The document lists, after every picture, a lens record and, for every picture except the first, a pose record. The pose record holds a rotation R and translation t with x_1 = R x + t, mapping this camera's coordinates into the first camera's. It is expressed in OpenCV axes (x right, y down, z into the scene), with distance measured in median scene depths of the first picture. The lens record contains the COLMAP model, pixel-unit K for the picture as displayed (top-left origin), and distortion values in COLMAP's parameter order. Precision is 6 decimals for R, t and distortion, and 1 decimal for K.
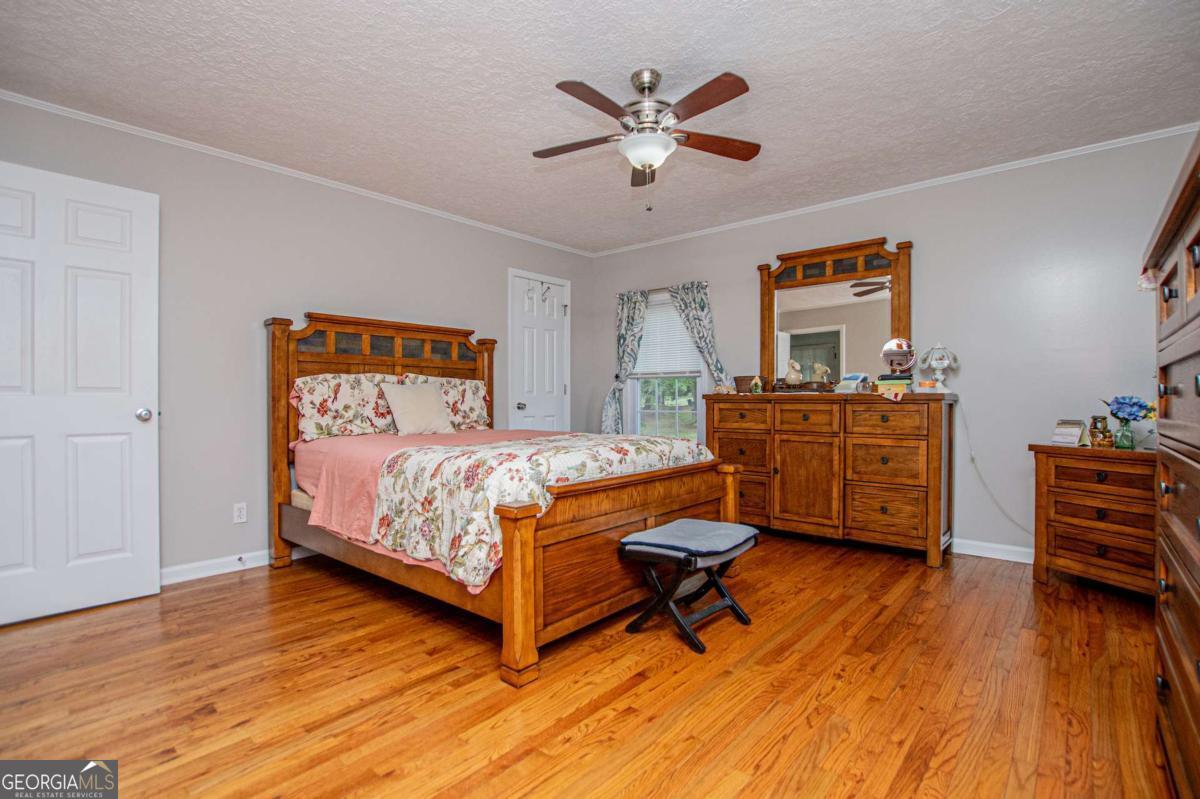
lens RADIAL K [[559.0, 0, 620.3], [0, 559.0, 401.8], [0, 0, 1]] dist [-0.030327, 0.000371]
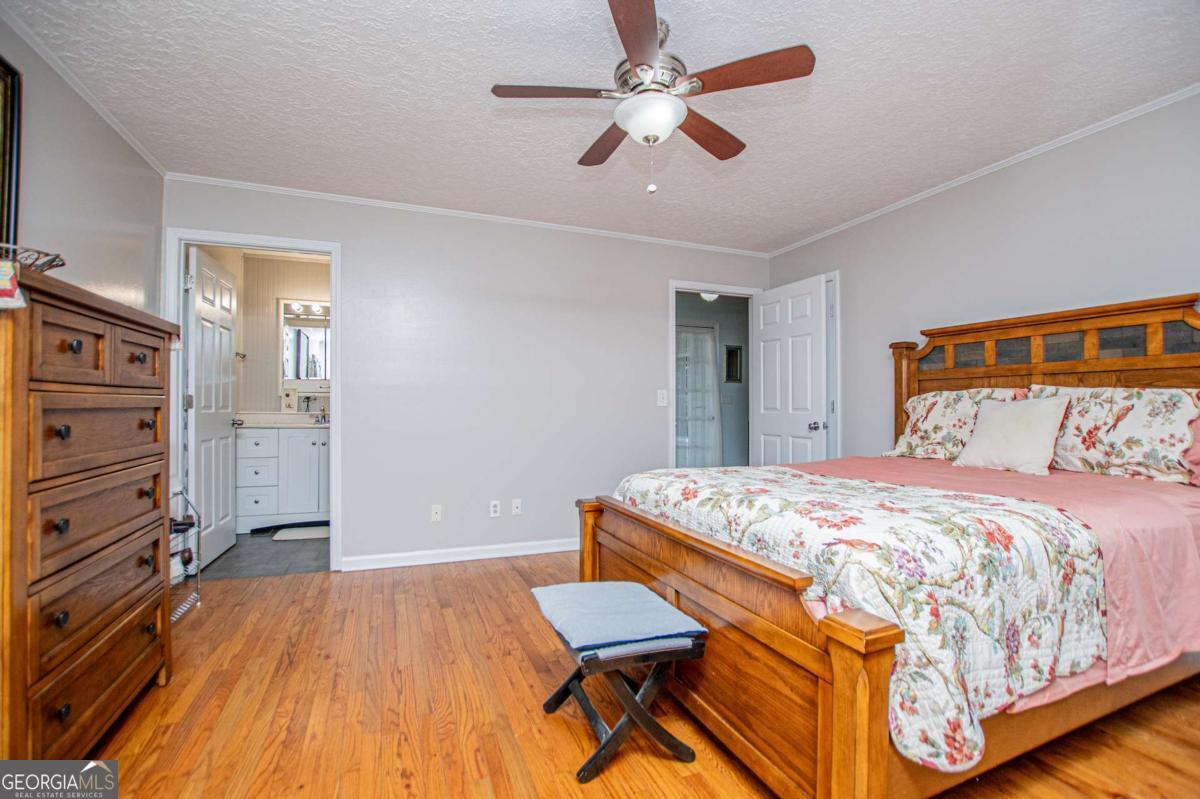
lens RADIAL K [[547.7, 0, 603.9], [0, 547.7, 399.7], [0, 0, 1]] dist [-0.027010, 0.000687]
pose [[-0.477652, -0.006814, -0.878523, 0.537706], [-0.001474, 0.999975, -0.006954, -0.028748], [0.878548, -0.002027, -0.477650, 0.918357]]
